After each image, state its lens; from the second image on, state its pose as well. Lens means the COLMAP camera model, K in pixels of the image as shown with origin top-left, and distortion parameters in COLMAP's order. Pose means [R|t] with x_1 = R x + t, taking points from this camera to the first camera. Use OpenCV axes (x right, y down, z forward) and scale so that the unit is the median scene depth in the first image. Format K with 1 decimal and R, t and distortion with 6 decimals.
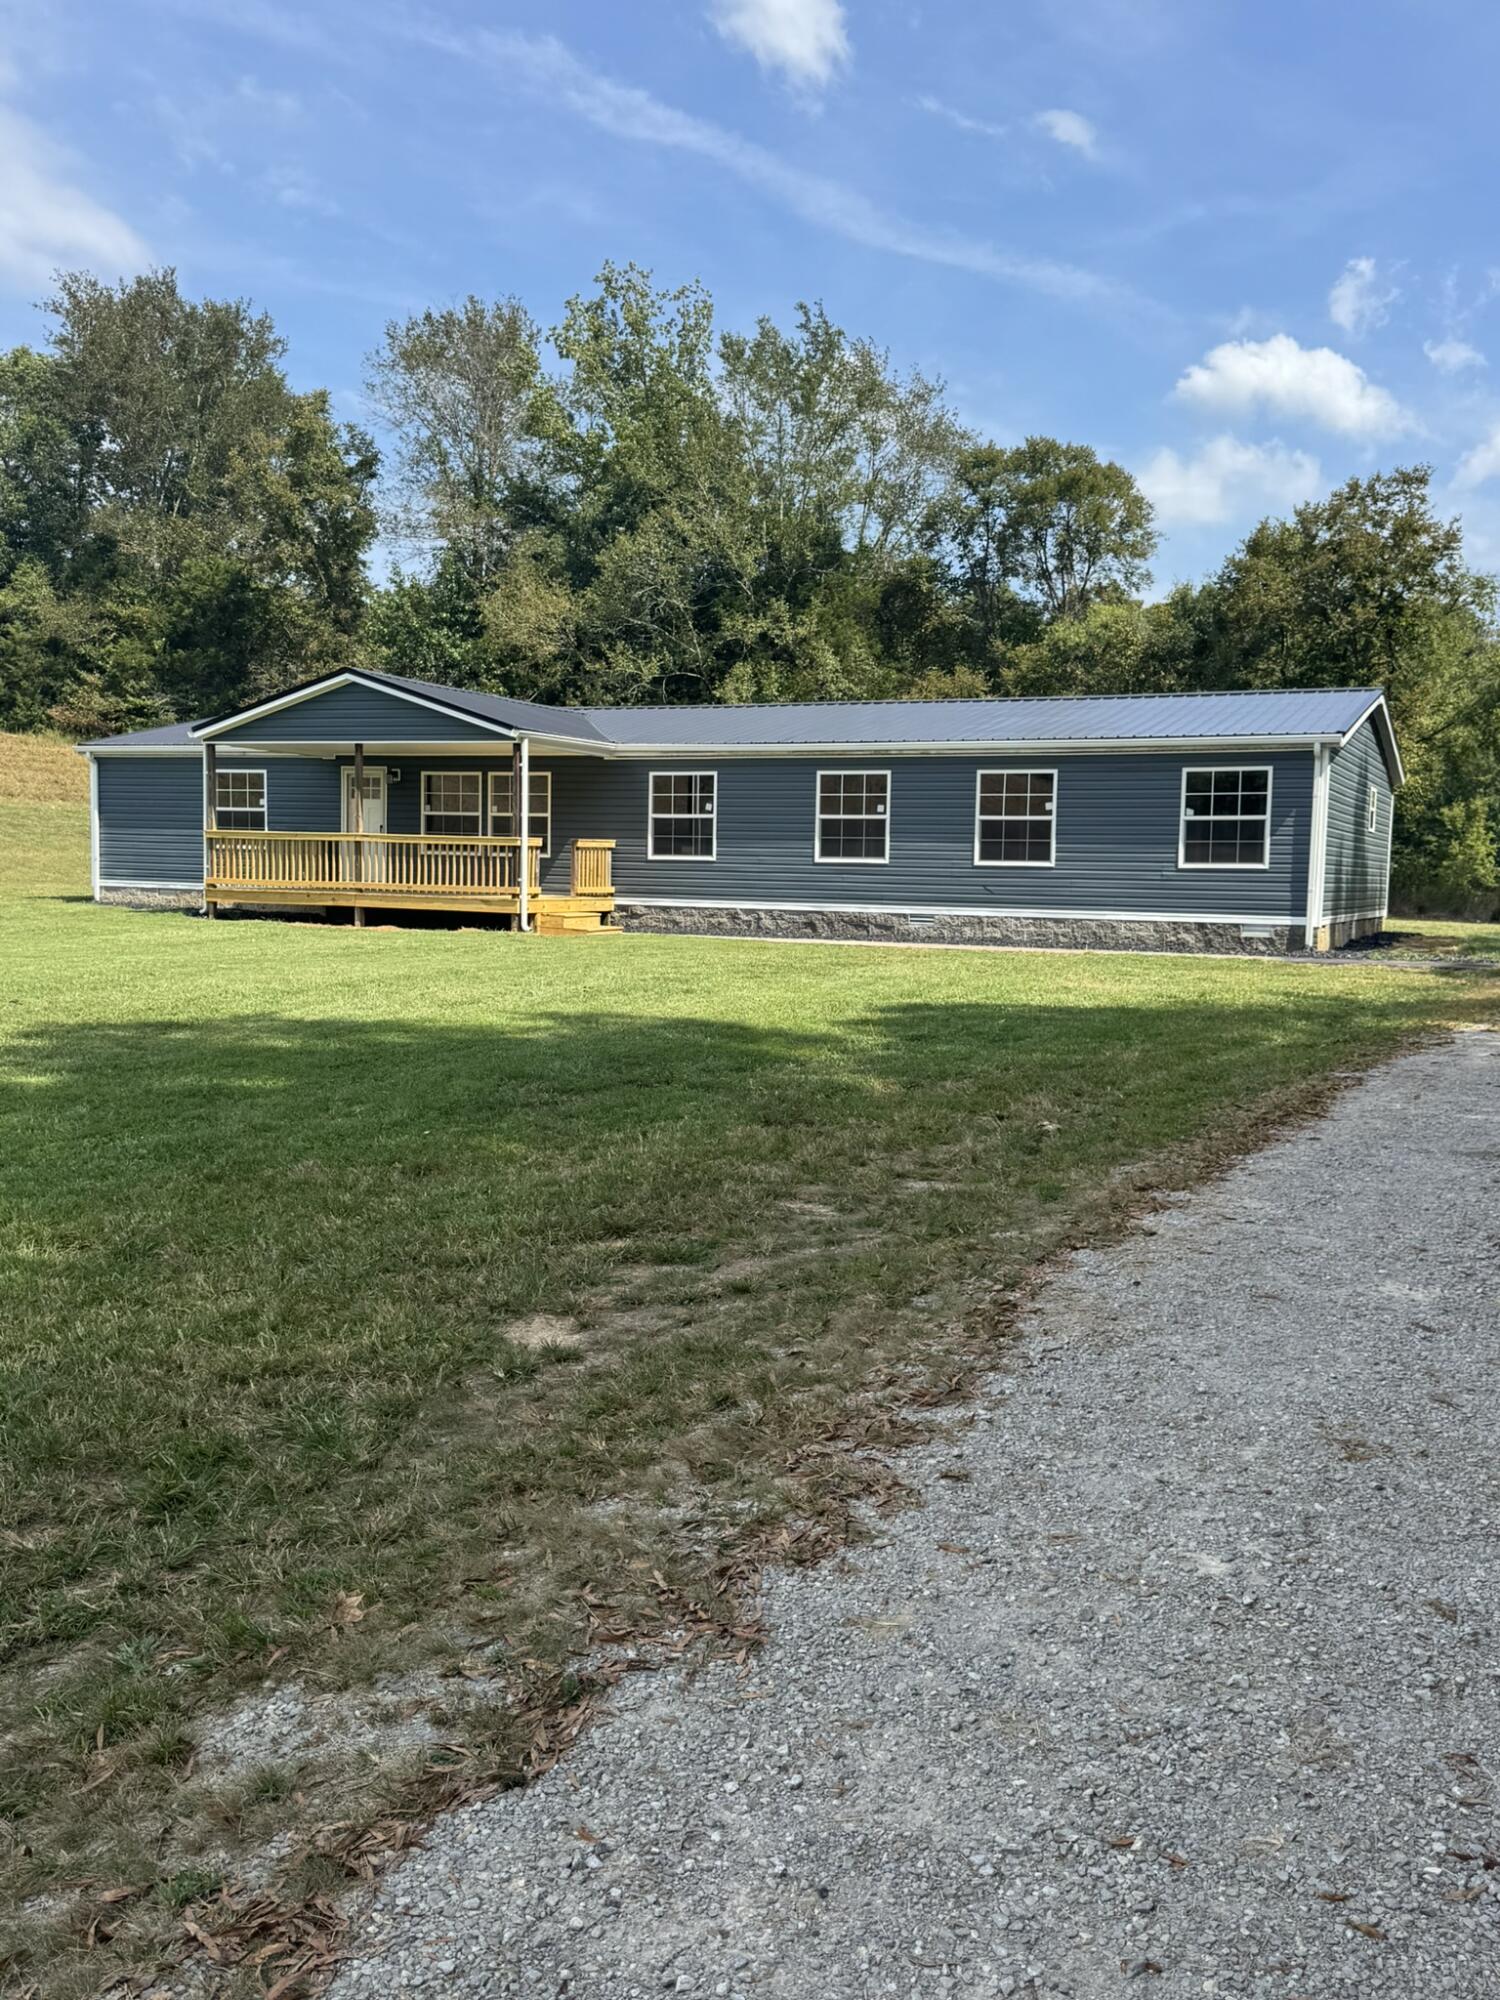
lens RADIAL K [[1869.7, 0, 736.2], [0, 1869.7, 990.6], [0, 0, 1]] dist [0.077804, -0.007247]
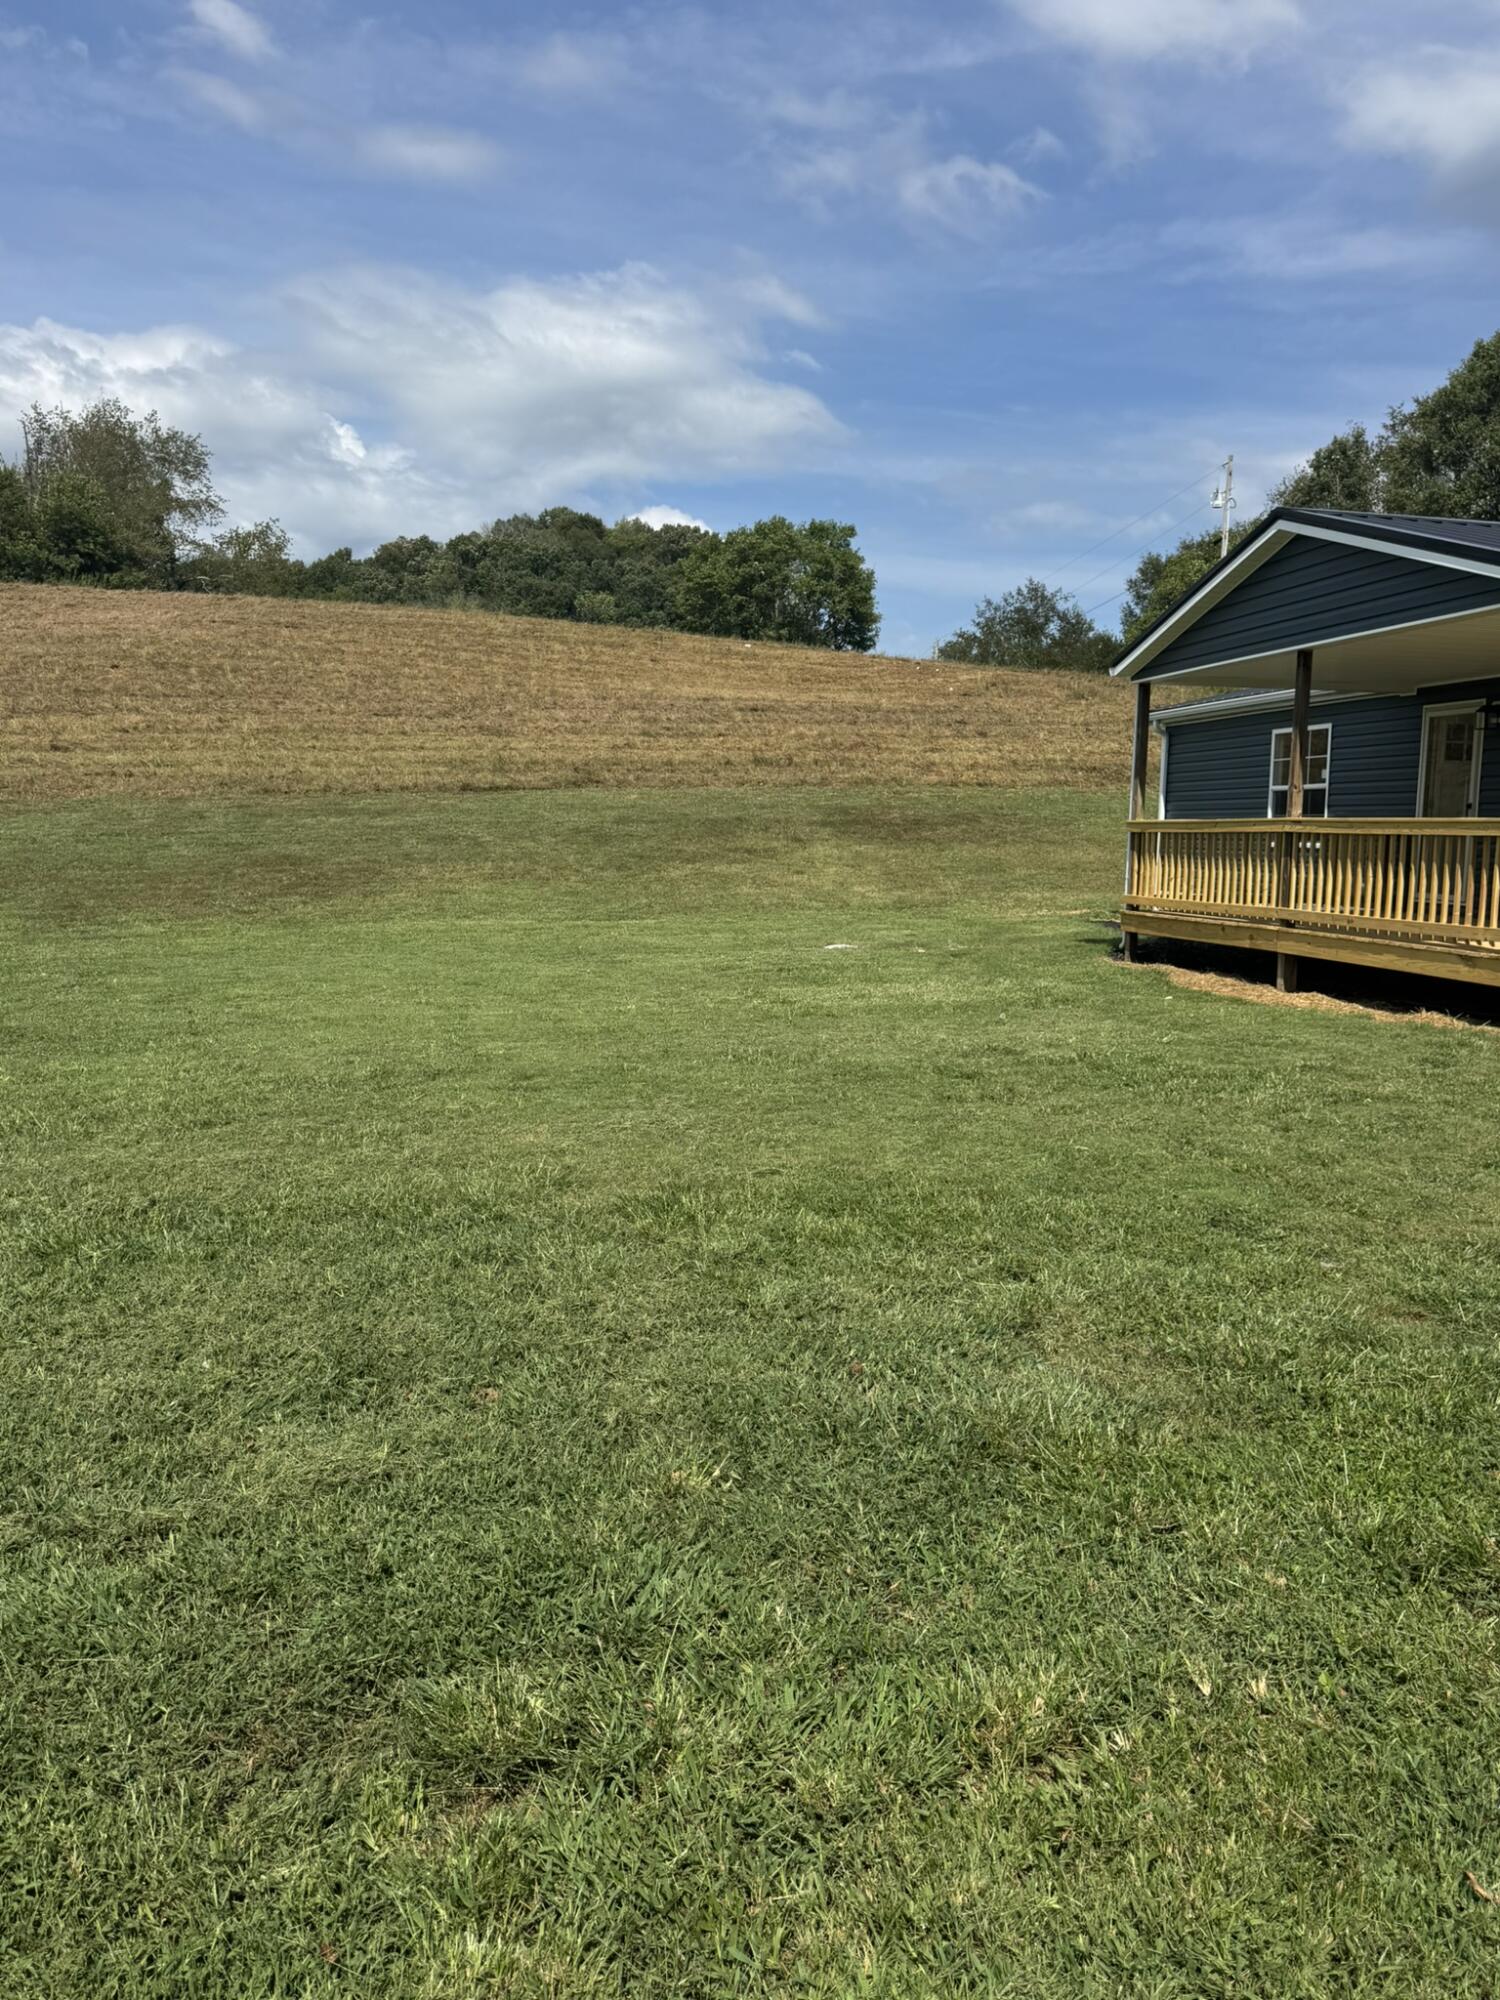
lens RADIAL K [[1545.1, 0, 712.8], [0, 1545.1, 1027.1], [0, 0, 1]] dist [0.054630, -0.028421]
pose [[0.607969, 0.083100, -0.789600, 0.027861], [-0.051391, 0.996541, 0.065310, -0.021707], [0.792296, 0.000871, 0.610136, 0.289079]]
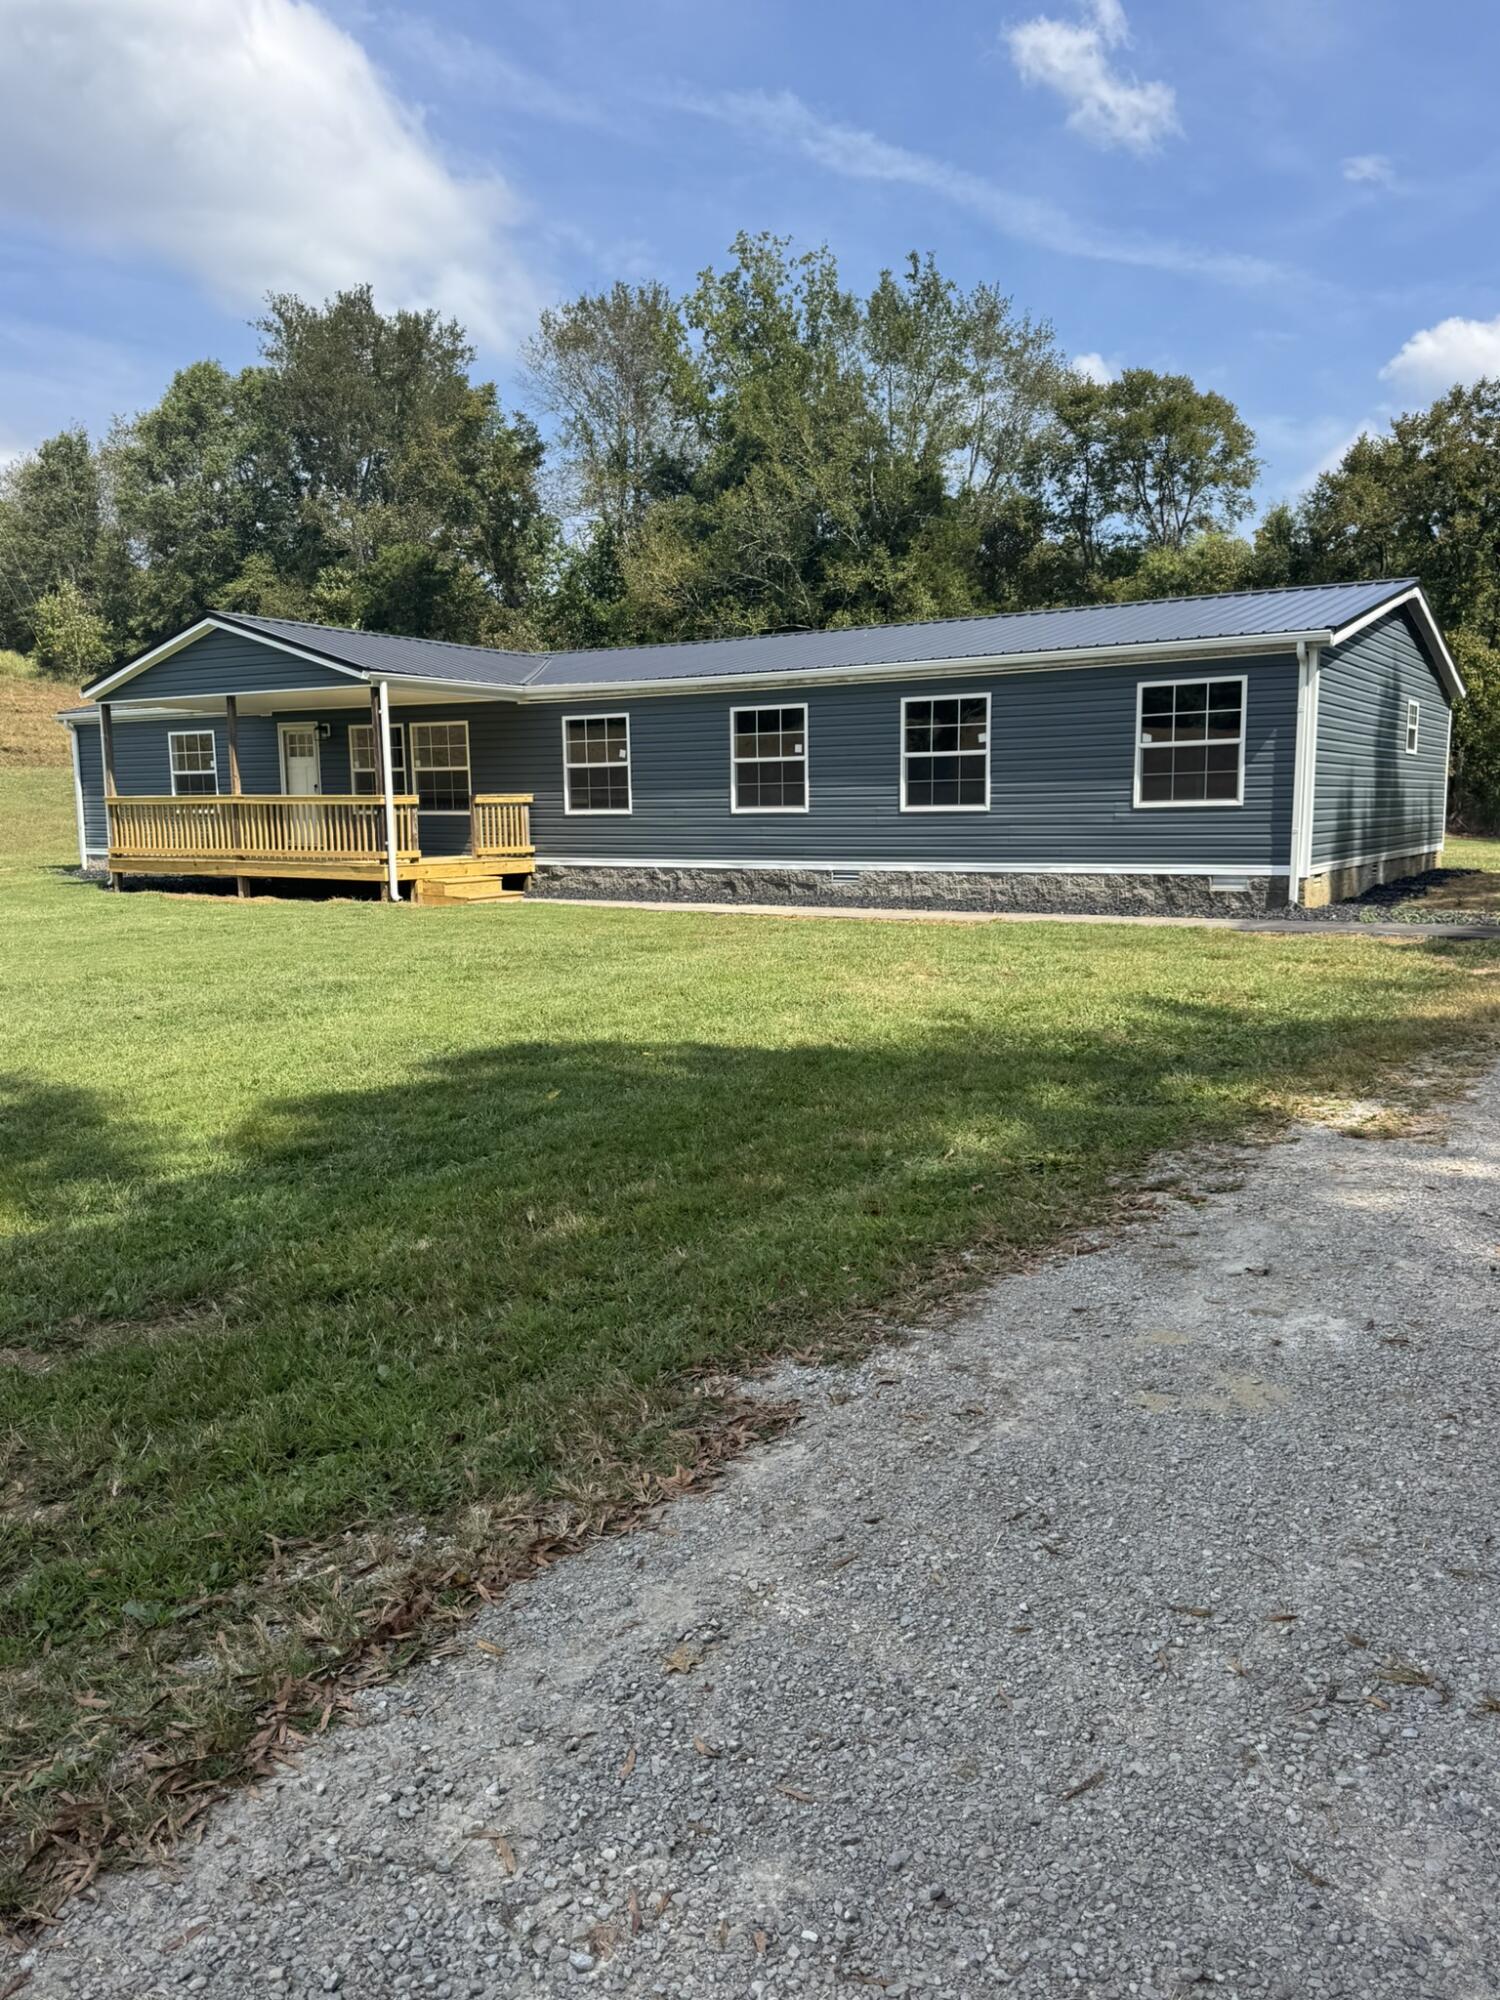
lens RADIAL K [[1545.1, 0, 753.7], [0, 1545.1, 1012.1], [0, 0, 1]] dist [0.054630, -0.028421]
pose [[0.991132, -0.014208, -0.132123, 0.071144], [0.023121, 0.997540, 0.066174, -0.011290], [0.130857, -0.068642, 0.989022, 0.136187]]
